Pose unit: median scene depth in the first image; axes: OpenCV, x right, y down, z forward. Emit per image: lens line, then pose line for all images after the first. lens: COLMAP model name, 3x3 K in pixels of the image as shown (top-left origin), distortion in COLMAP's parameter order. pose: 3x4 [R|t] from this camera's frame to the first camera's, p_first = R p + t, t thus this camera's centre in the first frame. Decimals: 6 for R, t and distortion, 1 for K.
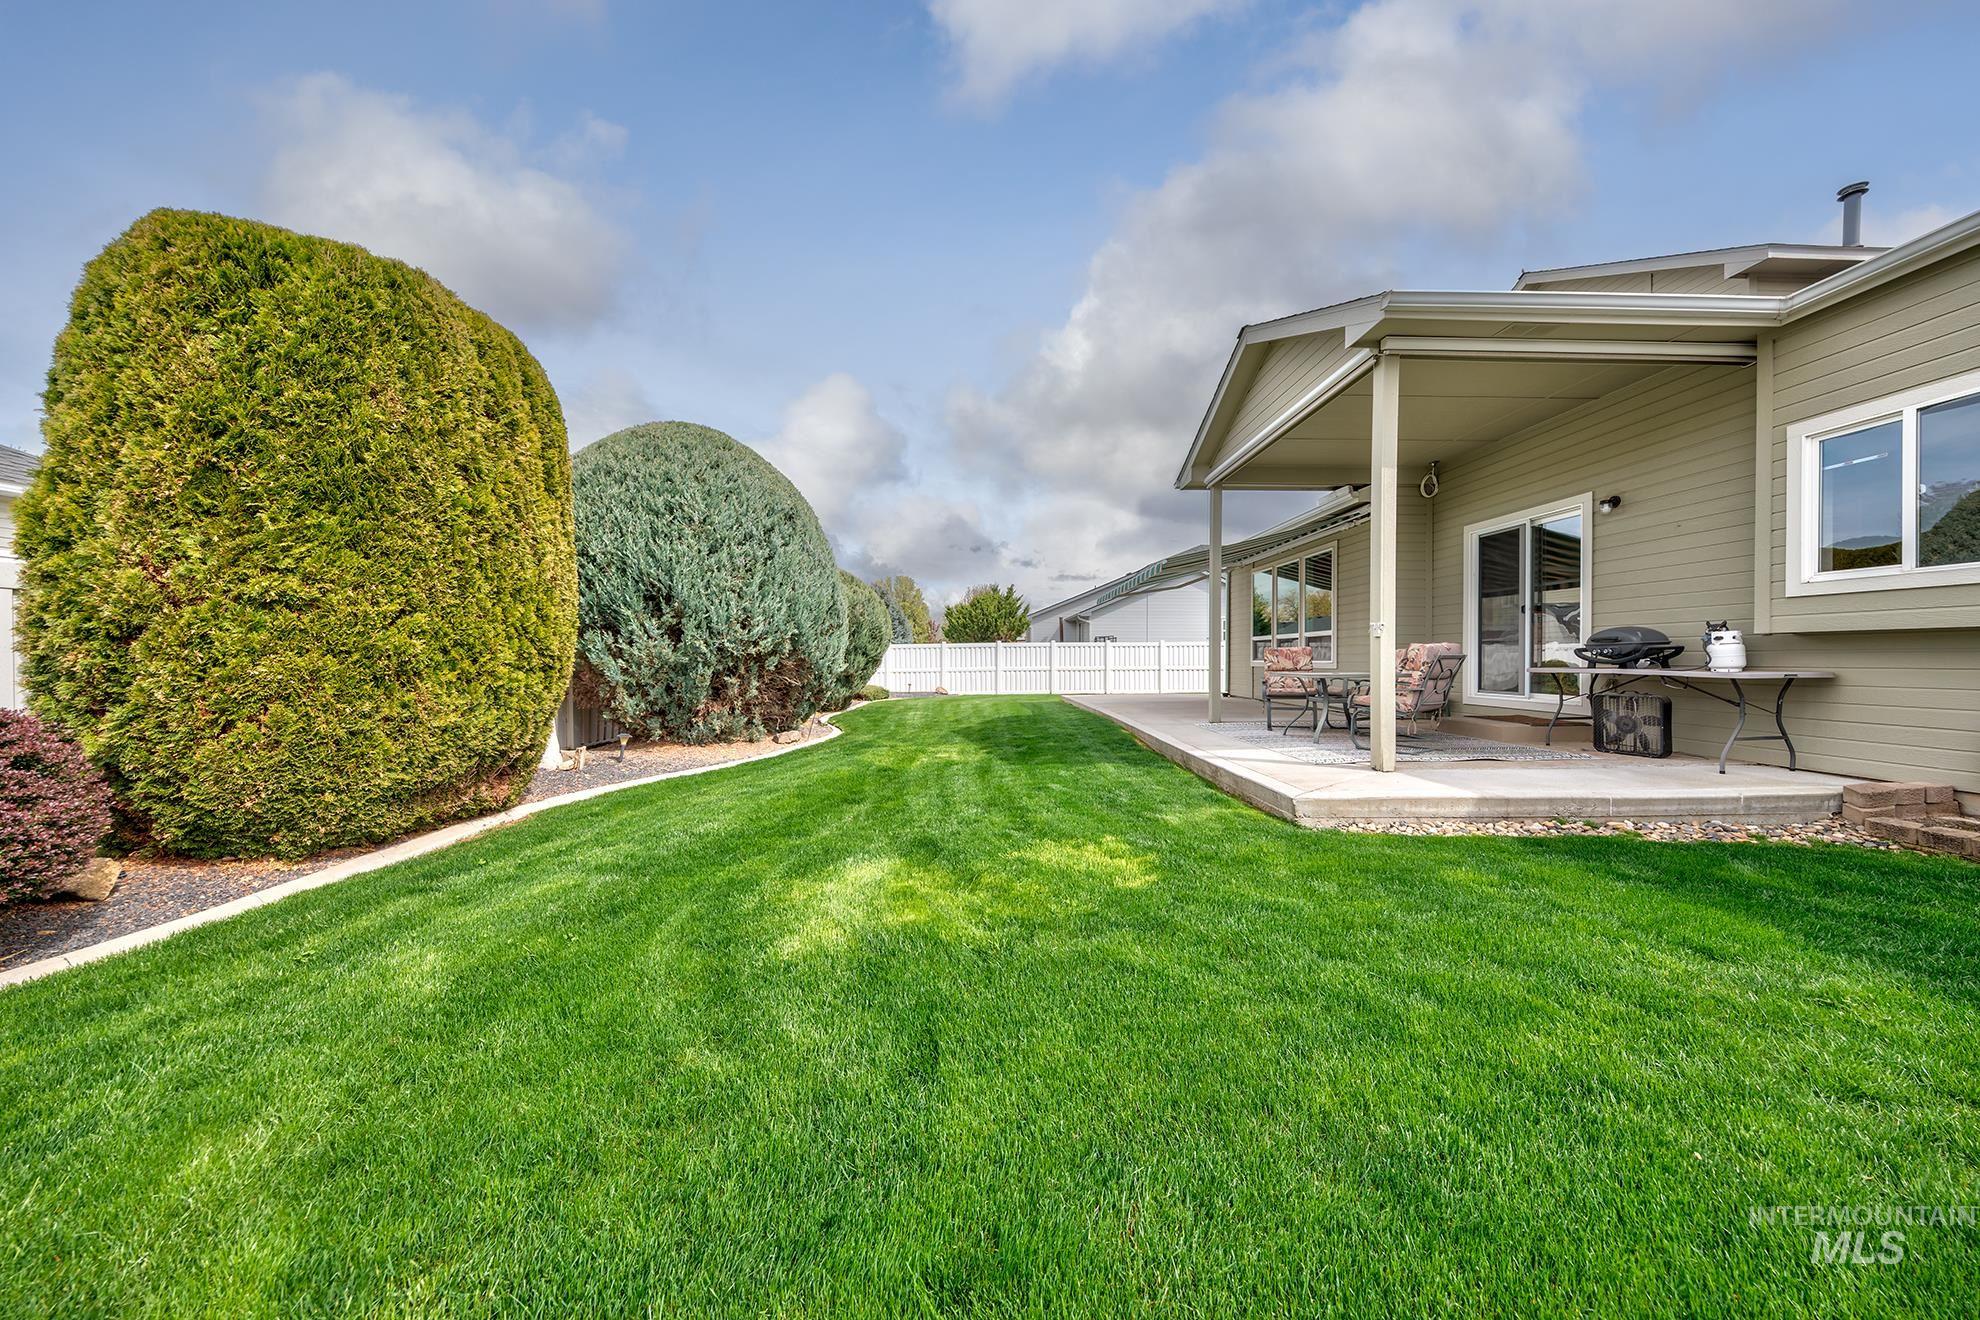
lens RADIAL K [[648.3, 0, 1001.3], [0, 648.3, 661.4], [0, 0, 1]] dist [0.000713, -0.001546]
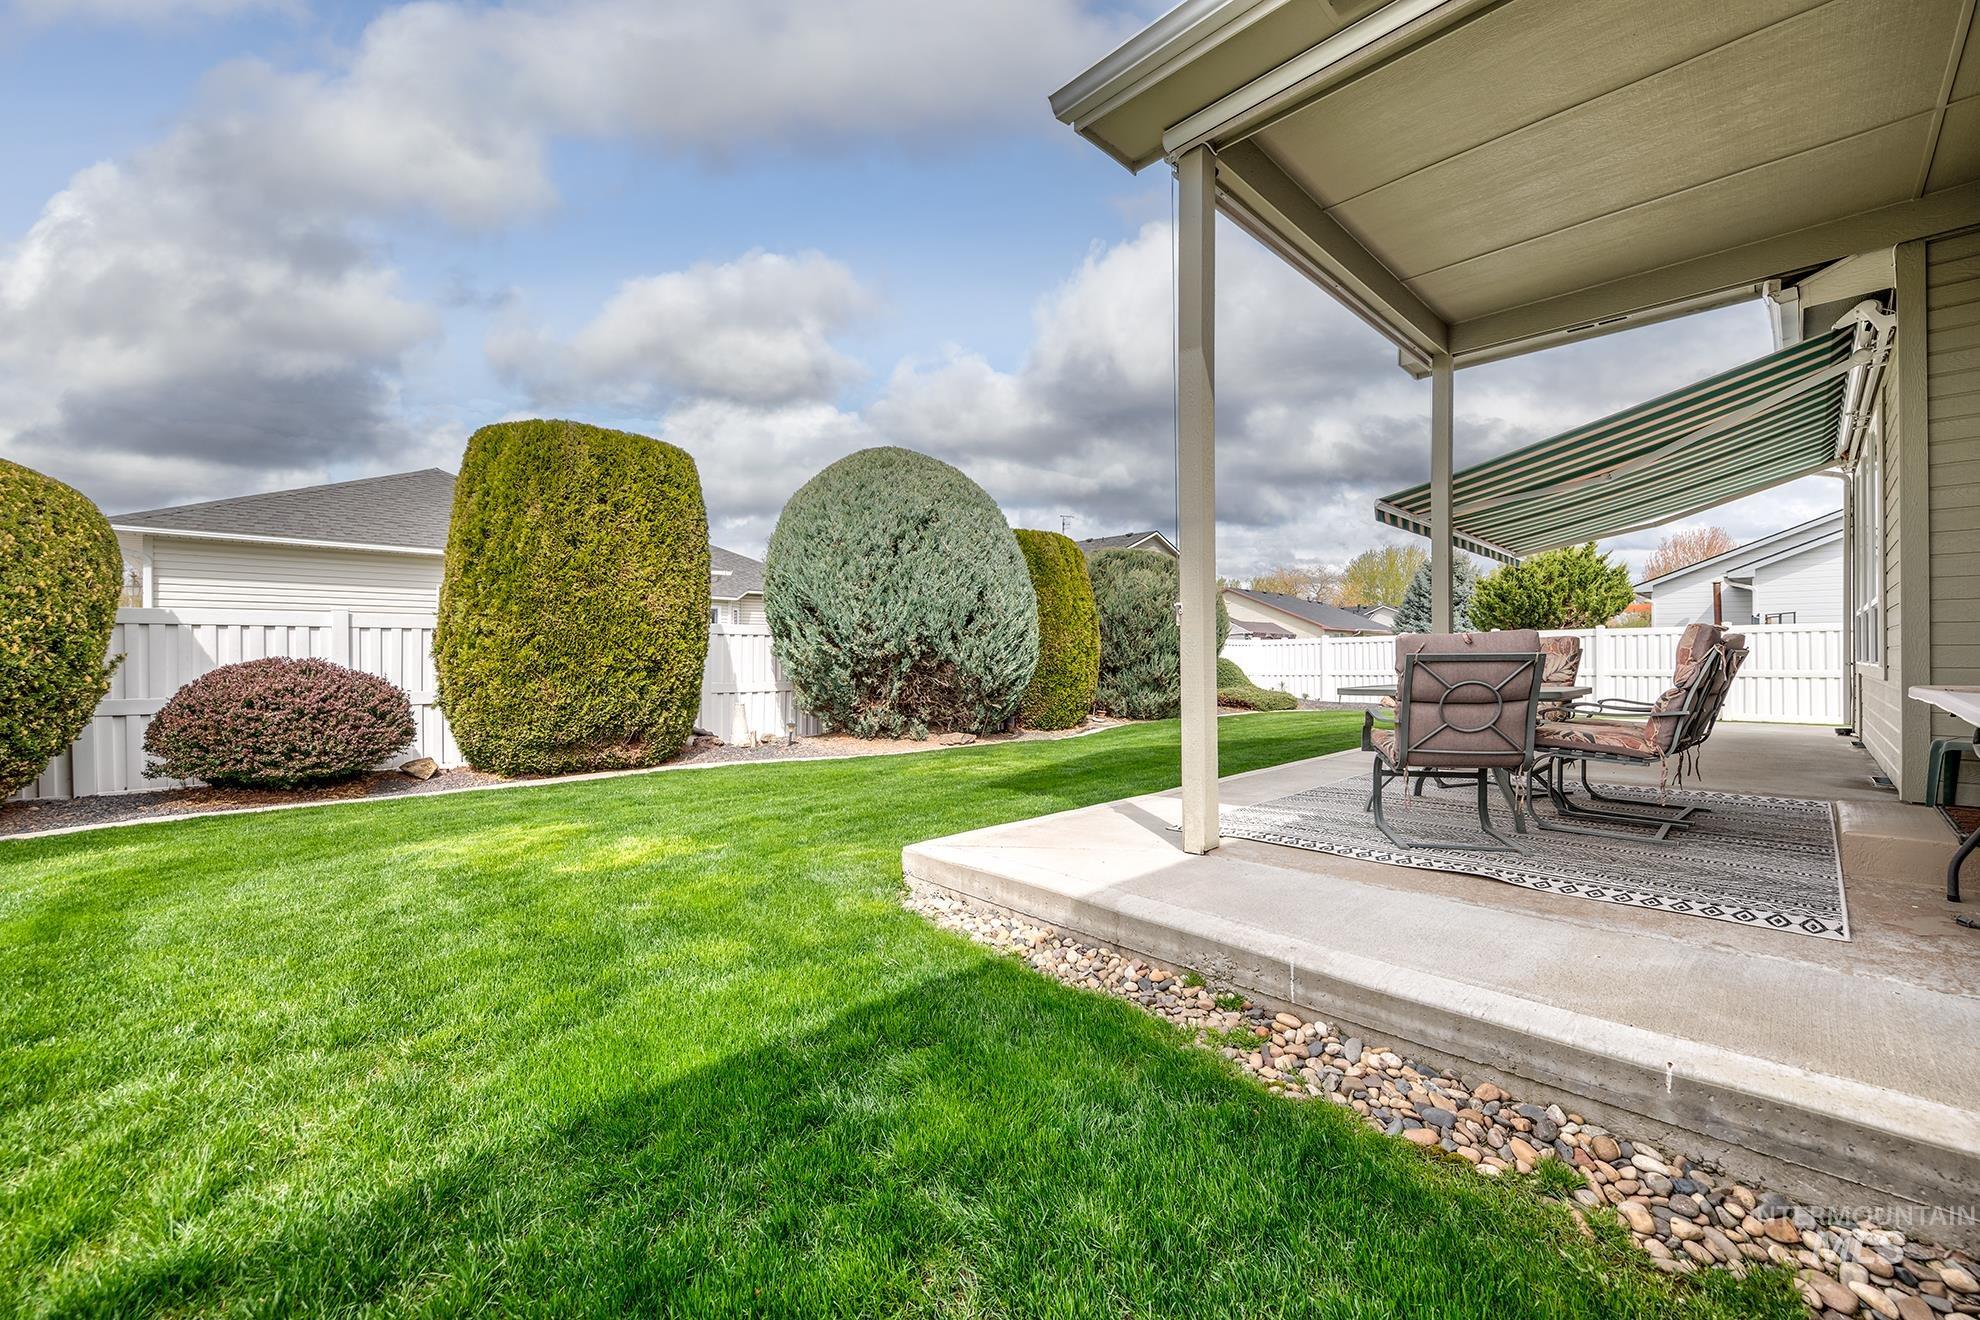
lens RADIAL K [[791.3, 0, 998.3], [0, 791.3, 659.0], [0, 0, 1]] dist [0.002475, -0.001504]
pose [[0.669463, -0.002279, -0.742842, 0.747643], [0.001571, 0.999997, -0.001653, -0.004665], [0.742843, -0.000060, 0.669465, 0.283036]]
